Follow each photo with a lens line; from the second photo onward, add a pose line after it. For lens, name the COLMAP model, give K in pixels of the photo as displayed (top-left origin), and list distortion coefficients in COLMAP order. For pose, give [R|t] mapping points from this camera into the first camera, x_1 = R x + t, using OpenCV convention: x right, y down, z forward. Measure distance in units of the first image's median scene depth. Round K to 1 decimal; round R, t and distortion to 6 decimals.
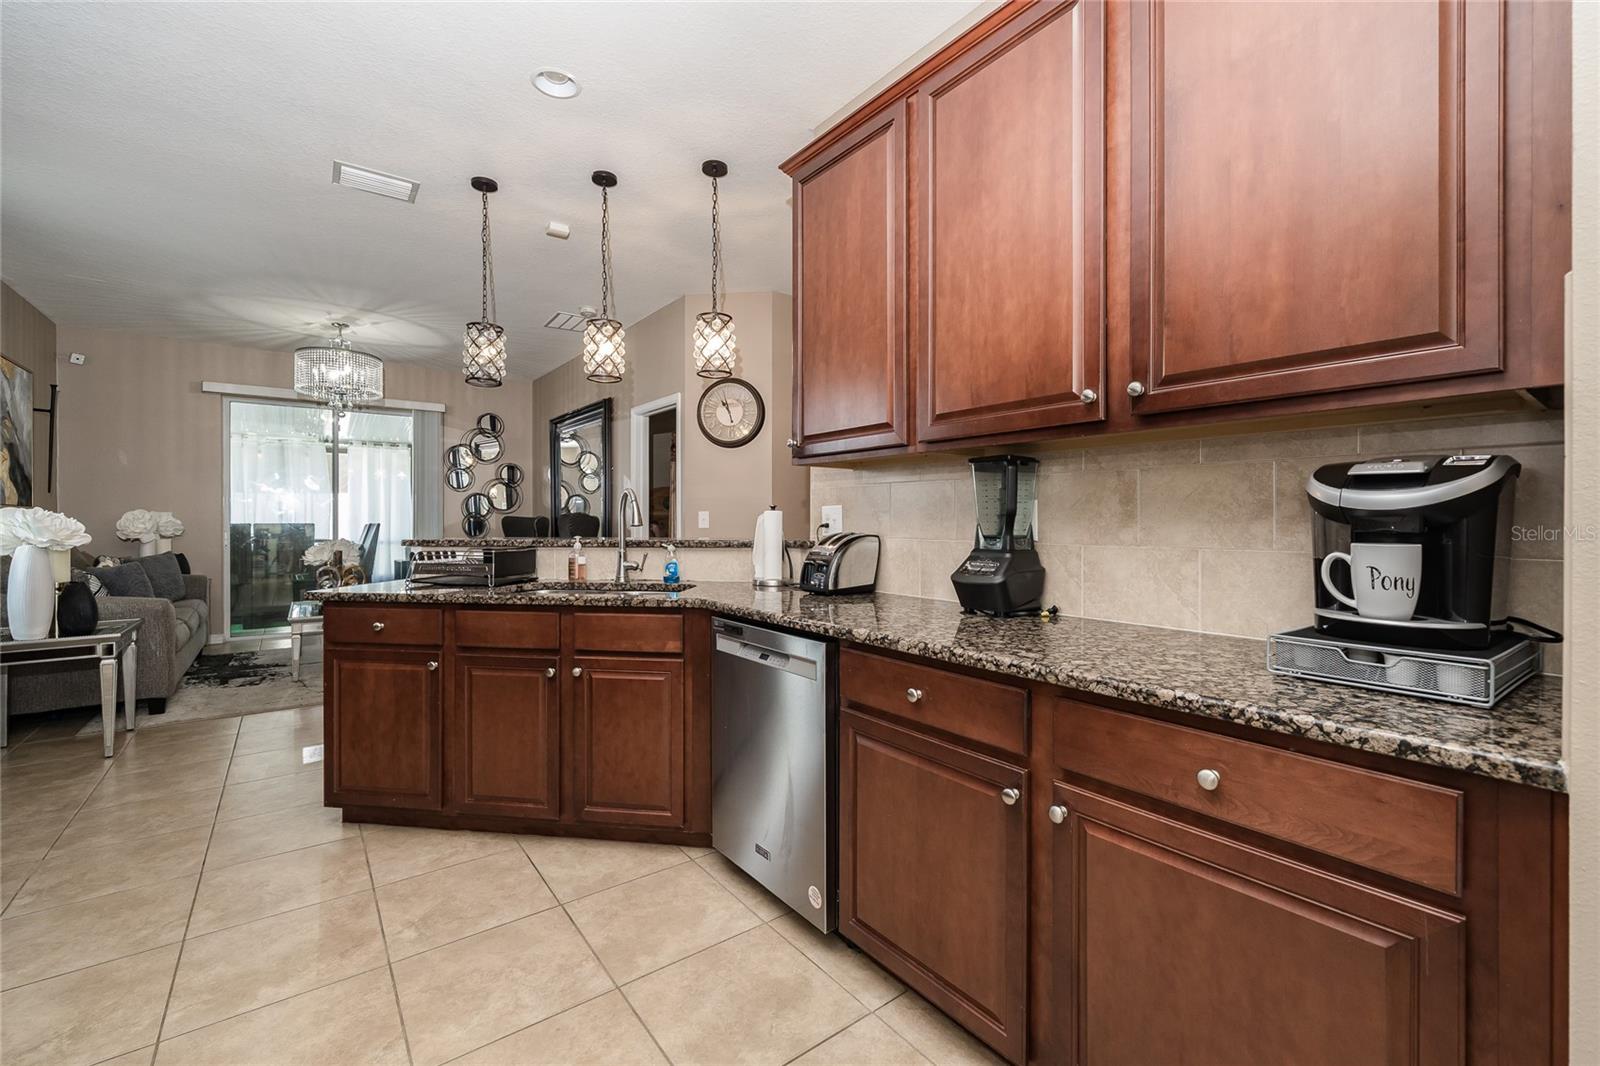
lens RADIAL K [[678.4, 0, 805.6], [0, 678.4, 520.0], [0, 0, 1]] dist [-0.000693, -0.000583]
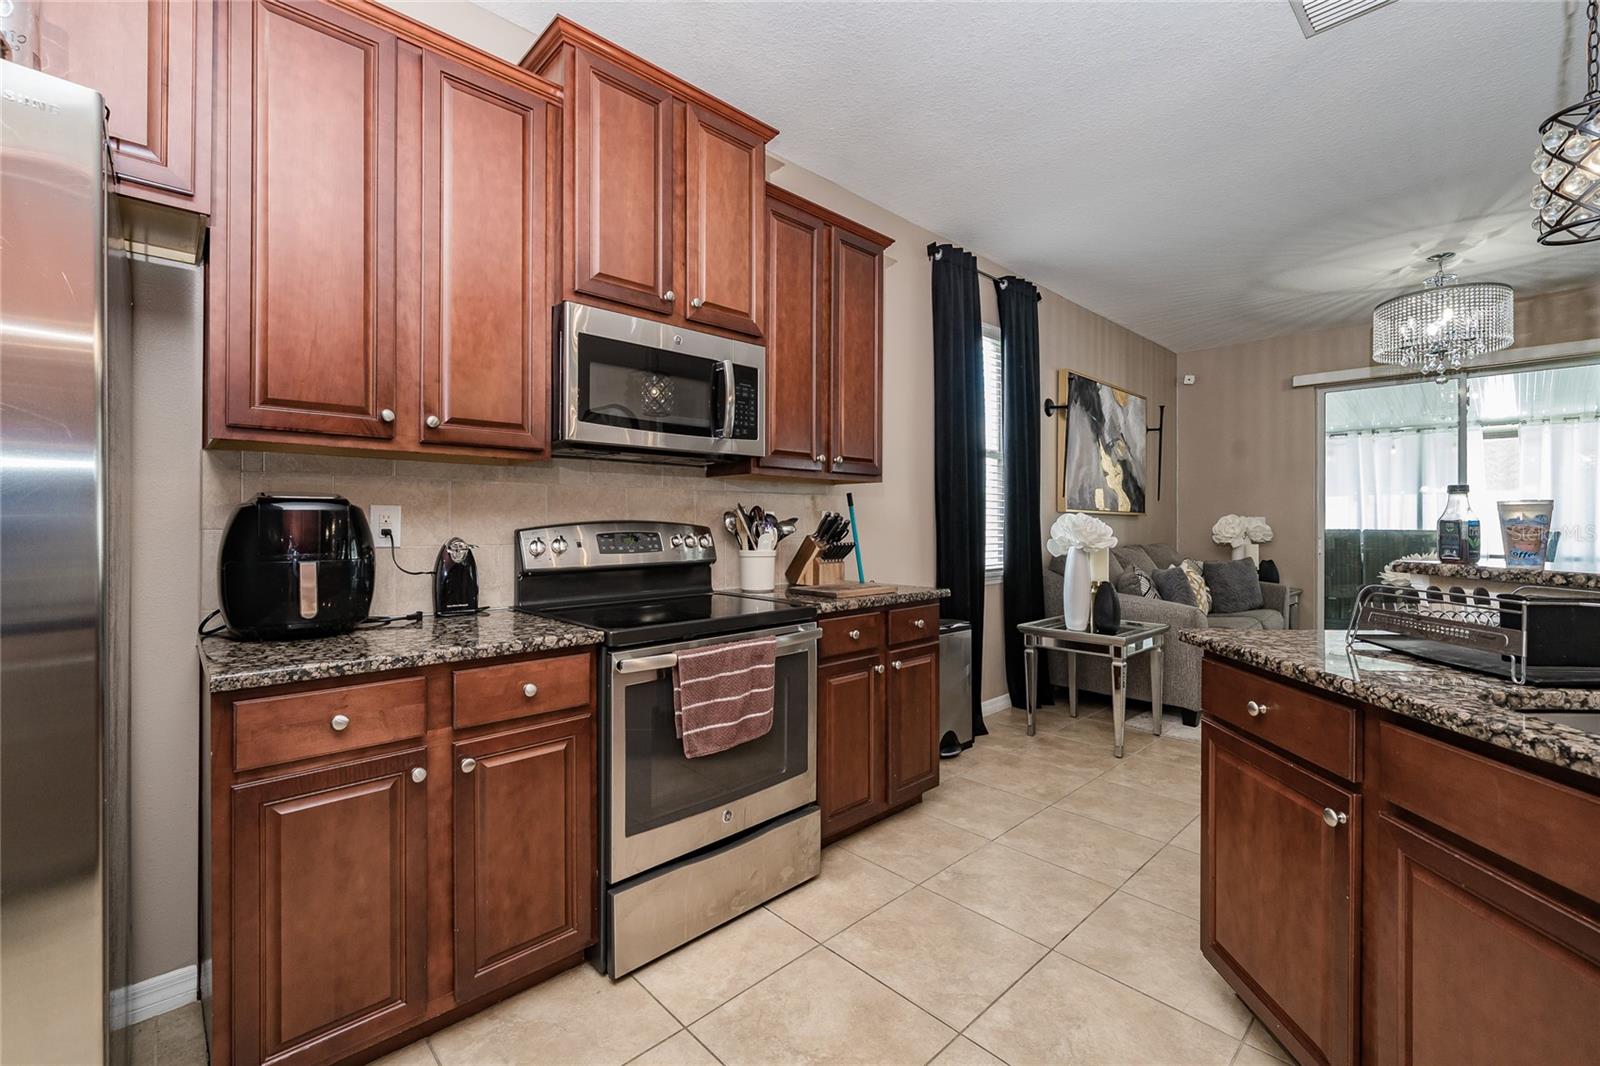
lens RADIAL K [[678.4, 0, 792.7], [0, 678.4, 526.9], [0, 0, 1]] dist [-0.000693, -0.000583]
pose [[0.107241, 0.009065, -0.994192, -0.114416], [-0.006636, 0.999943, 0.008402, -0.003907], [0.994211, 0.005697, 0.107295, 0.669892]]
